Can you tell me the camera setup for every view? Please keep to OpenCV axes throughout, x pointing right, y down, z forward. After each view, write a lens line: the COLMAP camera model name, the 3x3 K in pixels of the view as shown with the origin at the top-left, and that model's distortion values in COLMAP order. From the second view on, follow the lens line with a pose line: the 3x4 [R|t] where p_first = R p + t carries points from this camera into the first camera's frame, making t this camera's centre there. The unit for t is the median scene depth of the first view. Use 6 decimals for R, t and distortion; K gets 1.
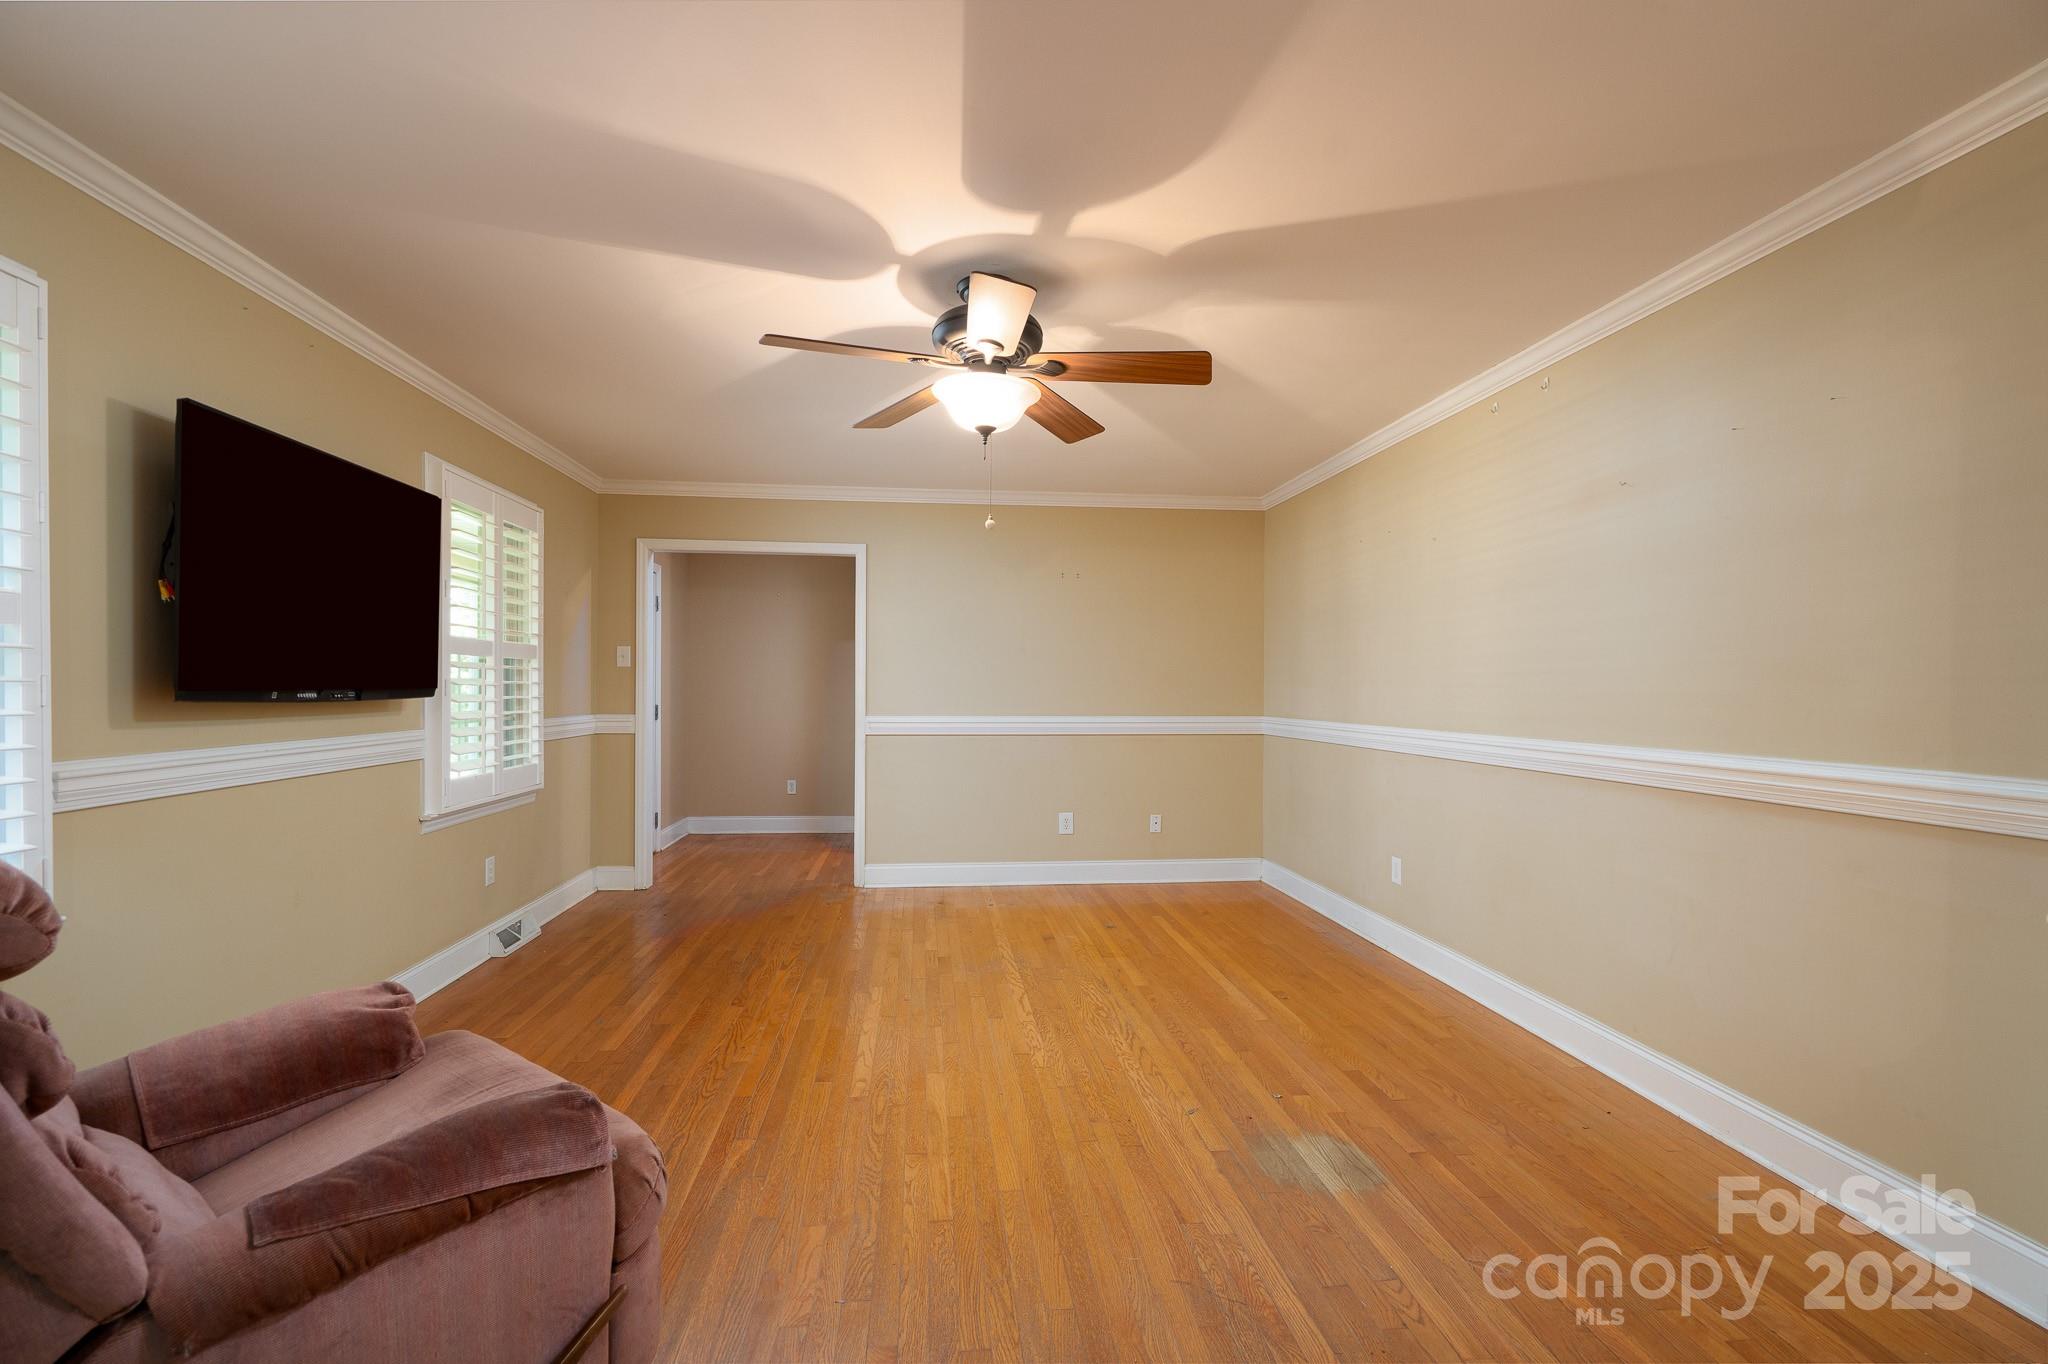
lens RADIAL K [[940.9, 0, 1025.7], [0, 940.9, 685.8], [0, 0, 1]] dist [-0.002735, 0.001333]
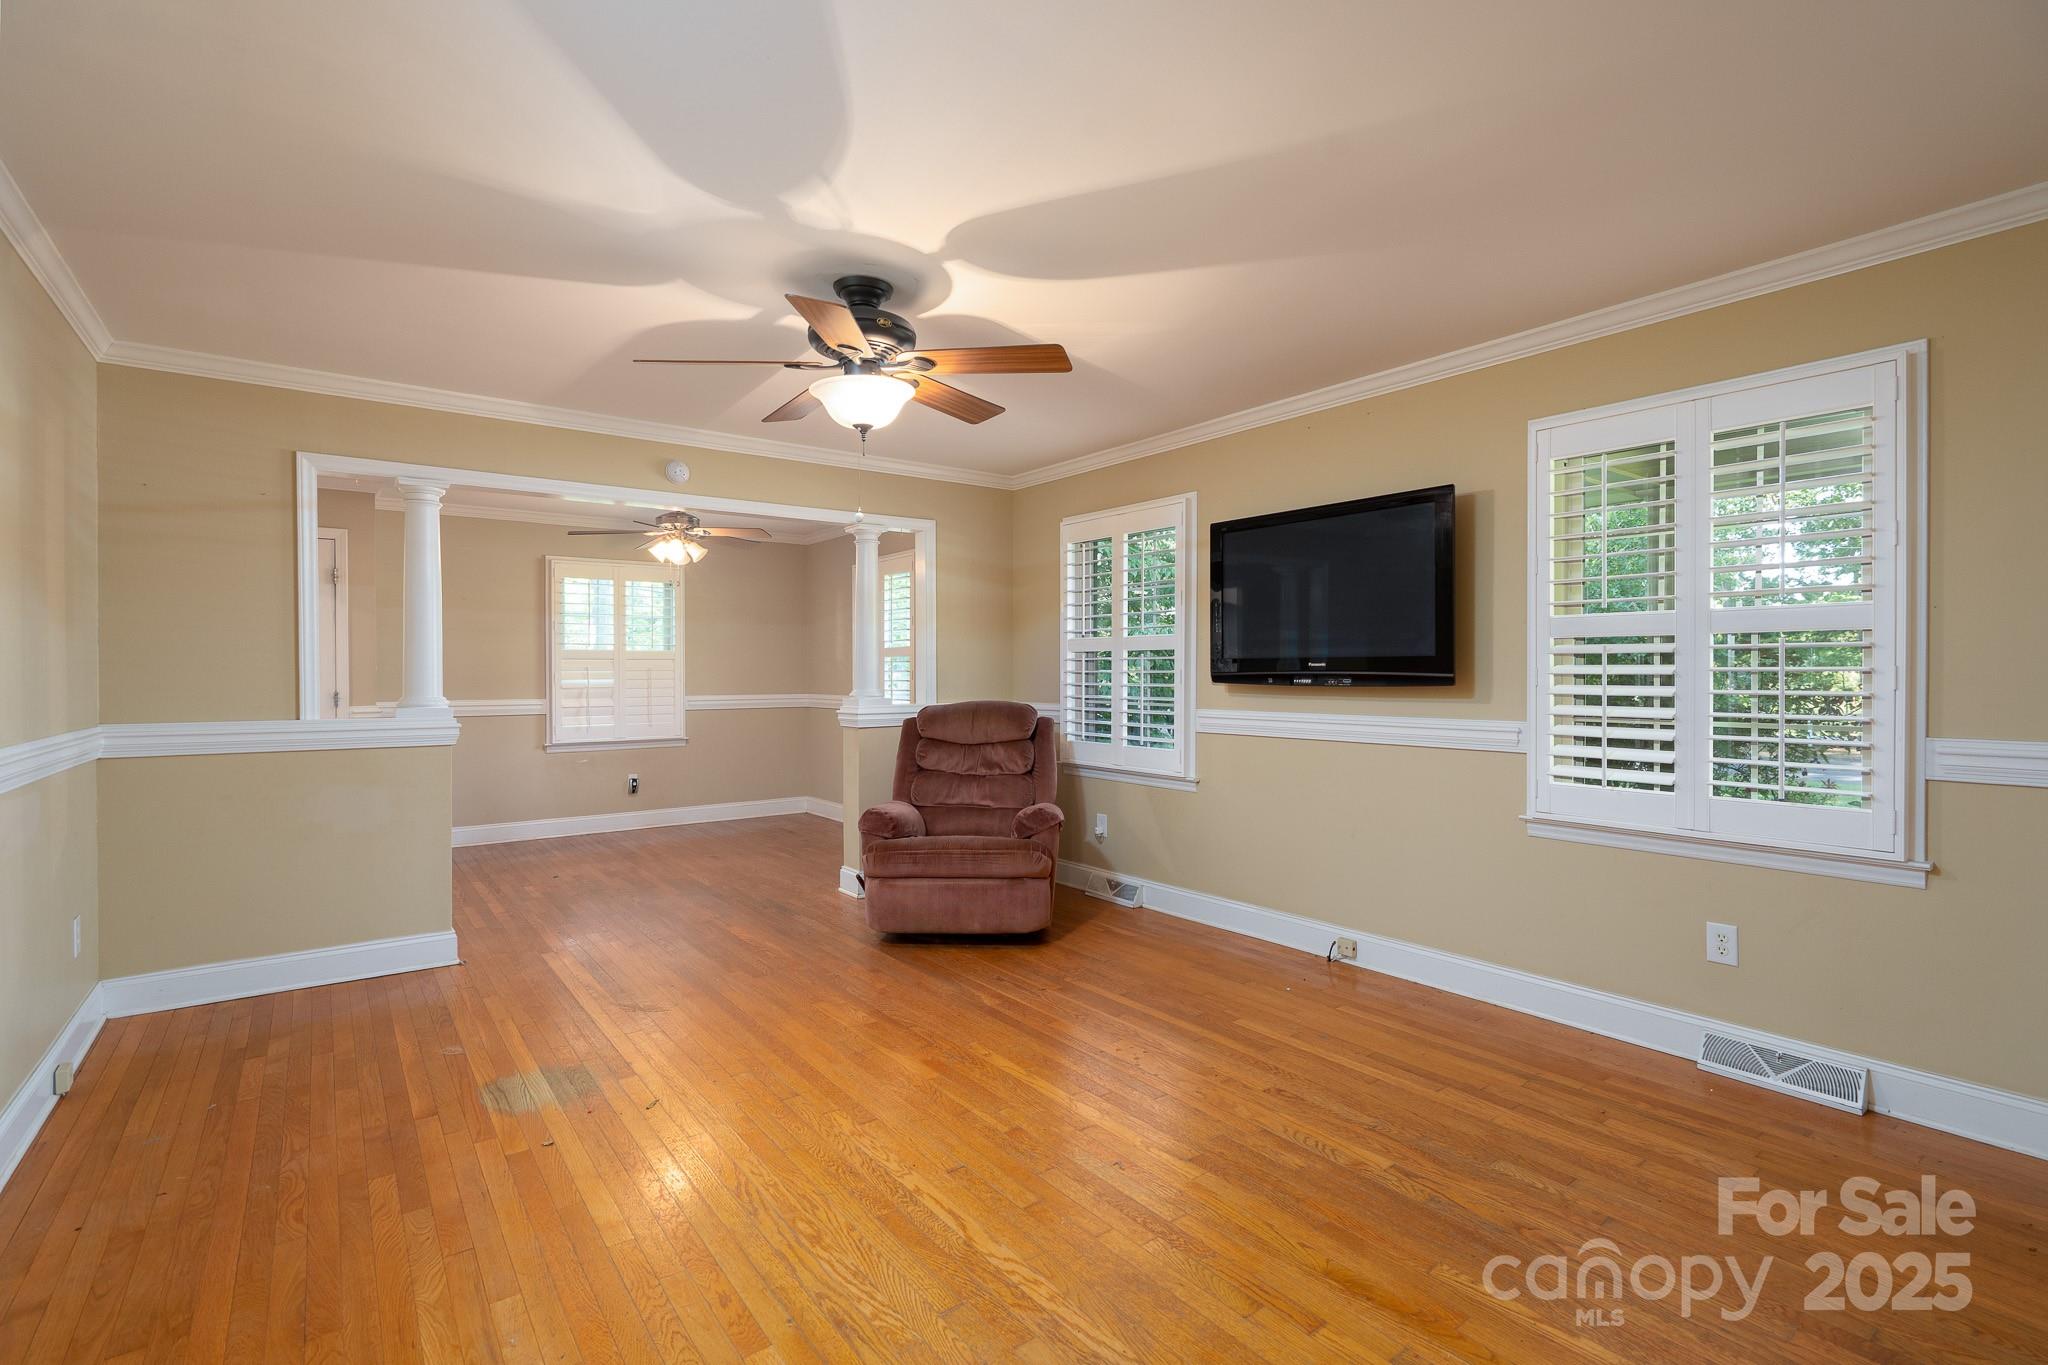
lens RADIAL K [[940.9, 0, 1027.9], [0, 940.9, 675.7], [0, 0, 1]] dist [-0.002735, 0.001333]
pose [[-0.857637, 0.000491, -0.514256, 0.278755], [-0.001790, 0.999991, 0.003941, -0.003274], [0.514253, 0.004301, -0.857628, 1.654822]]
